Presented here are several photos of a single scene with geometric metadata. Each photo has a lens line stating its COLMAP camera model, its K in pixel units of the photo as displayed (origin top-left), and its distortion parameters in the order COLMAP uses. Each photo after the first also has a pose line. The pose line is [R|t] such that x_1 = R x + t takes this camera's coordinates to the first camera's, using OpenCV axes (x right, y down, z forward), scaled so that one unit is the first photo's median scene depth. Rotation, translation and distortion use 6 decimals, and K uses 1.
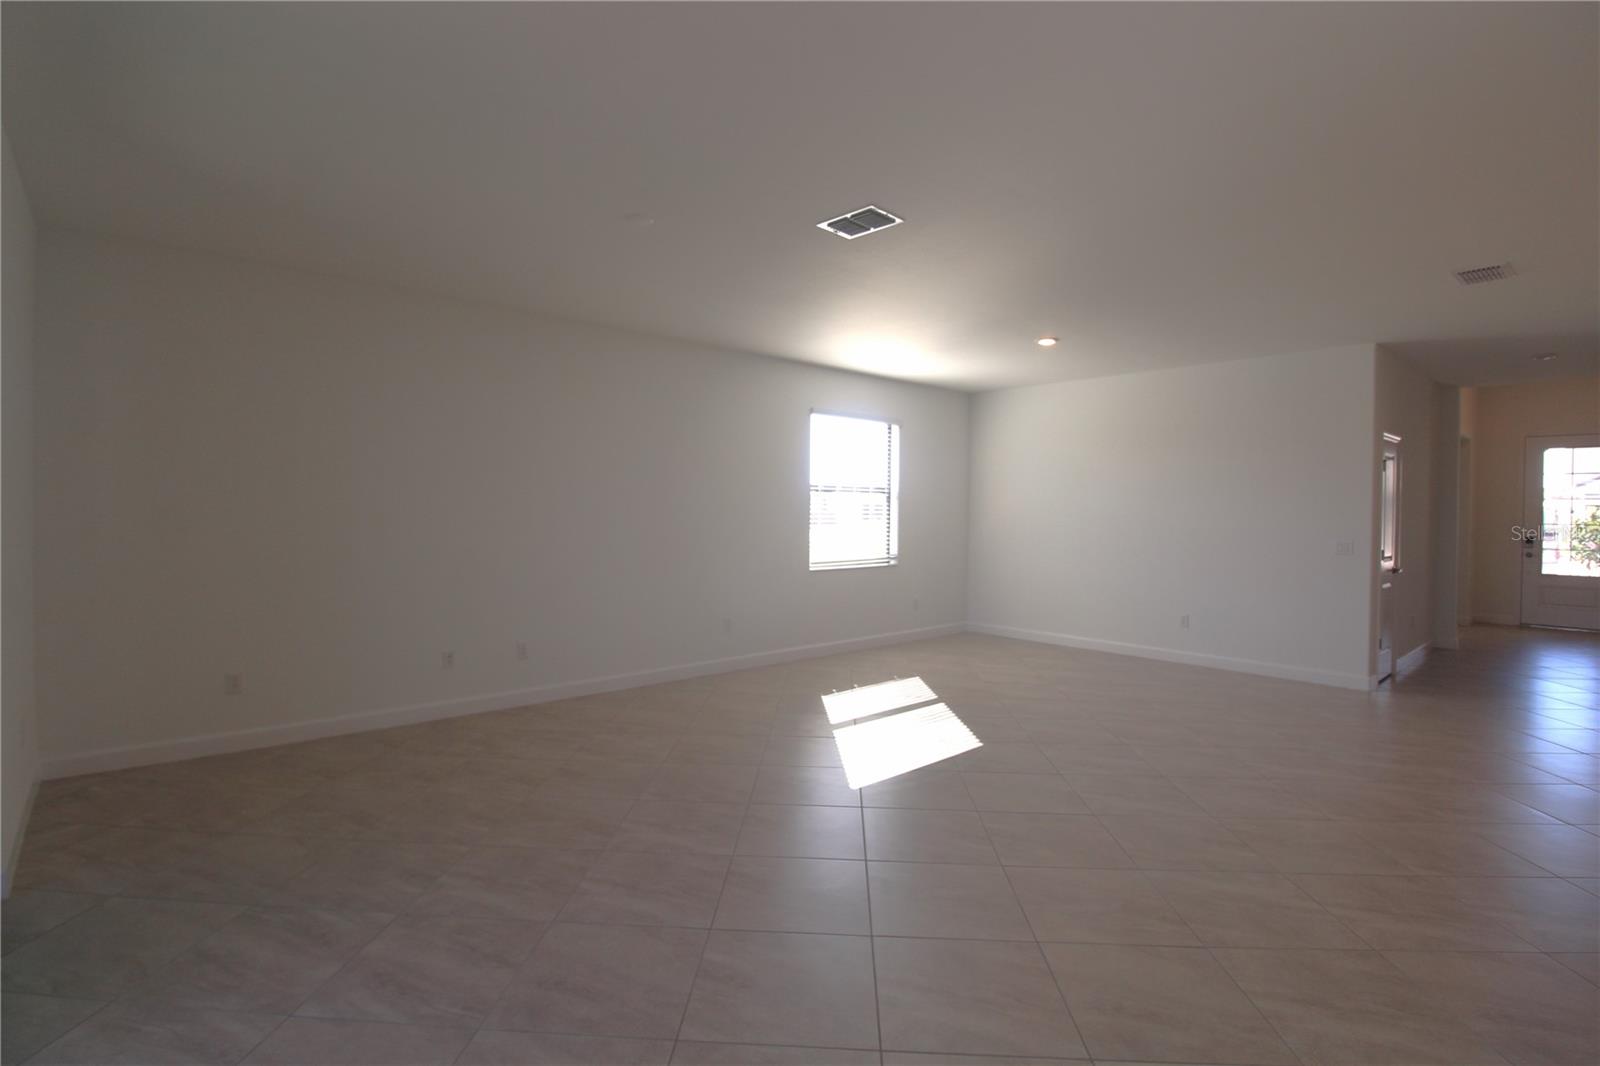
lens RADIAL K [[768.7, 0, 800.0], [0, 768.7, 533.0], [0, 0, 1]] dist [0.000453, 0.000129]
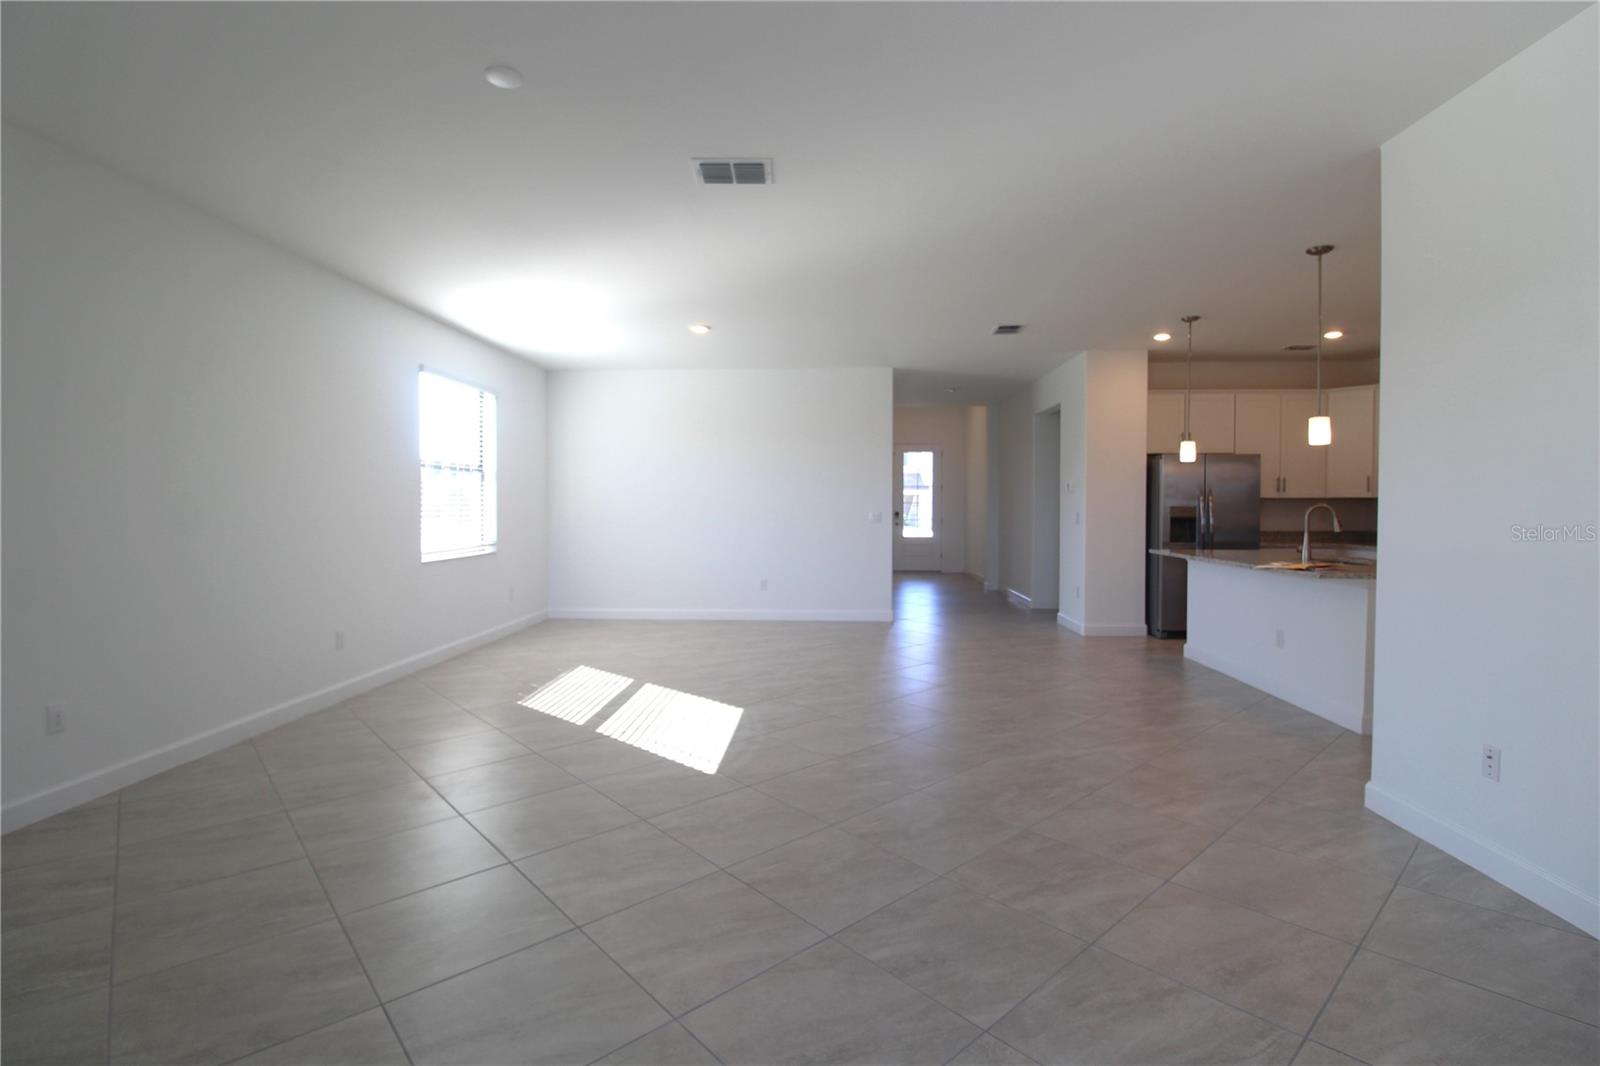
lens RADIAL K [[745.9, 0, 798.5], [0, 745.9, 524.5], [0, 0, 1]] dist [0.001044, -0.012769]
pose [[0.703708, -0.029604, 0.709872, -0.268713], [0.030674, 0.999466, 0.011273, 0.011474], [-0.709826, 0.013841, 0.704241, 0.152568]]
